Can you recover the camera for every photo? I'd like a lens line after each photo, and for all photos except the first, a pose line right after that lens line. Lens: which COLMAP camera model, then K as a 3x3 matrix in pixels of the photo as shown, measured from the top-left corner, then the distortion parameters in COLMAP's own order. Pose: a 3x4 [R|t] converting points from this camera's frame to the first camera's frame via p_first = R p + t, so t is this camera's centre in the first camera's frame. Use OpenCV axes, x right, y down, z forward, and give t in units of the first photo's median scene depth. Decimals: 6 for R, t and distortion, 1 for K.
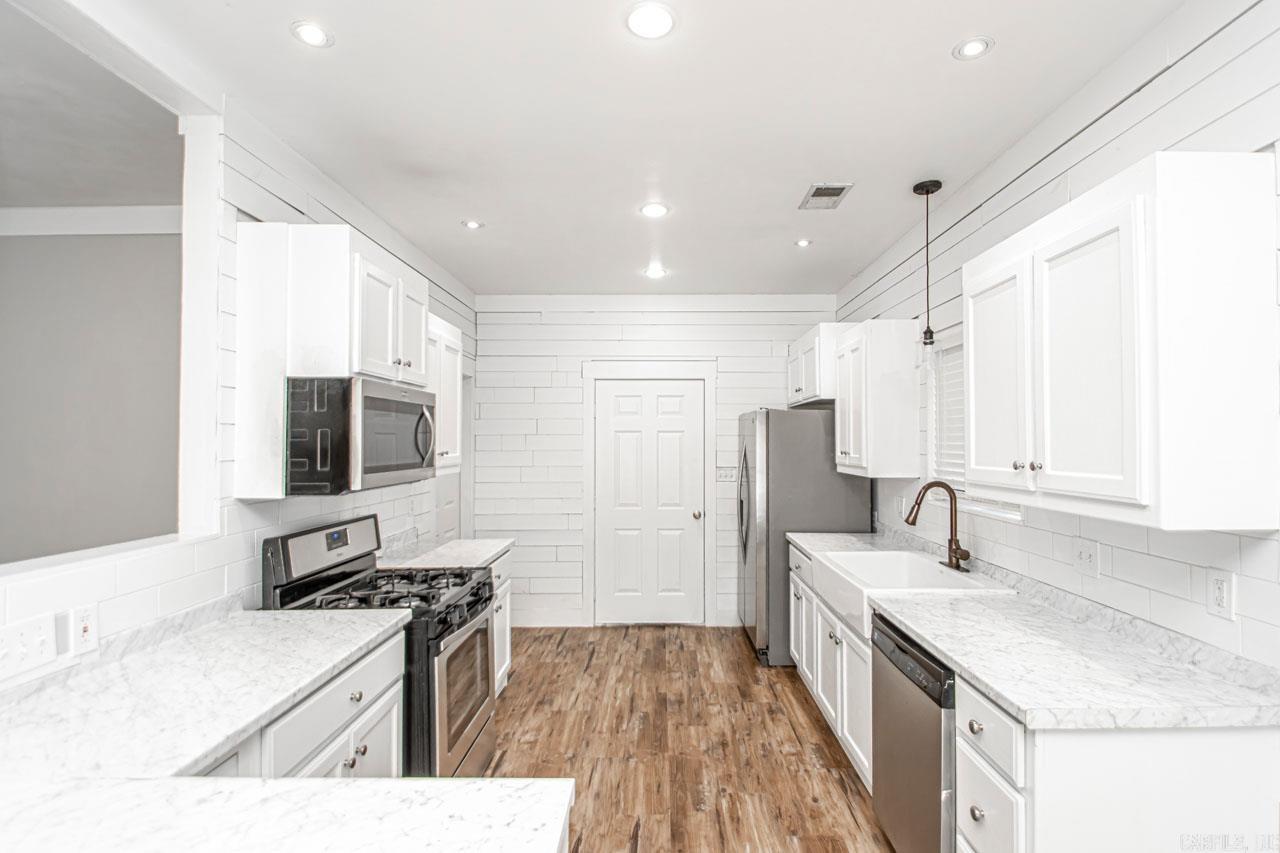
lens RADIAL K [[600.6, 0, 649.7], [0, 600.6, 431.4], [0, 0, 1]] dist [-0.000692, -0.006799]
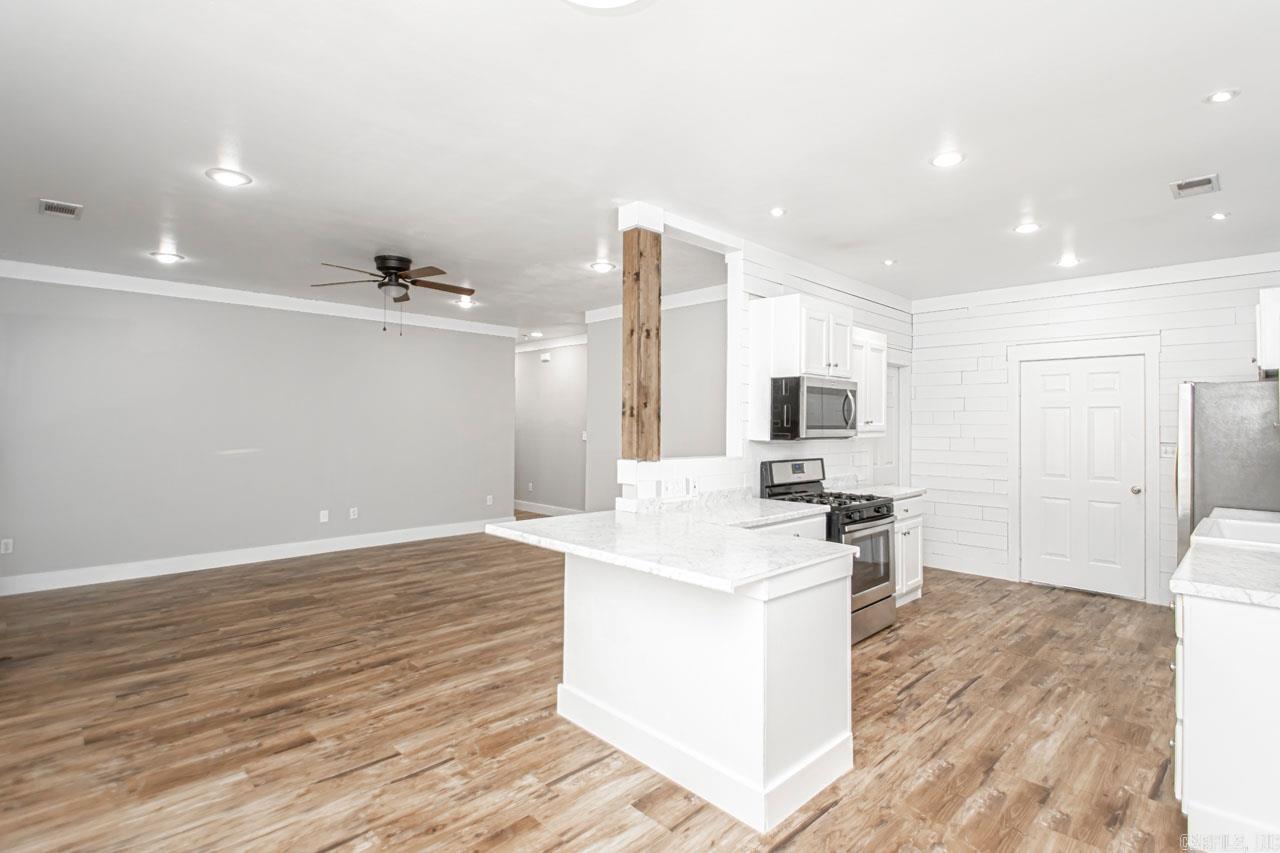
lens RADIAL K [[600.6, 0, 641.2], [0, 600.6, 424.7], [0, 0, 1]] dist [-0.000692, -0.006799]
pose [[0.704011, 0.007991, -0.710144, 0.438629], [0.001848, 0.999913, 0.013084, 0.032630], [0.710187, -0.010523, 0.703934, -0.607624]]
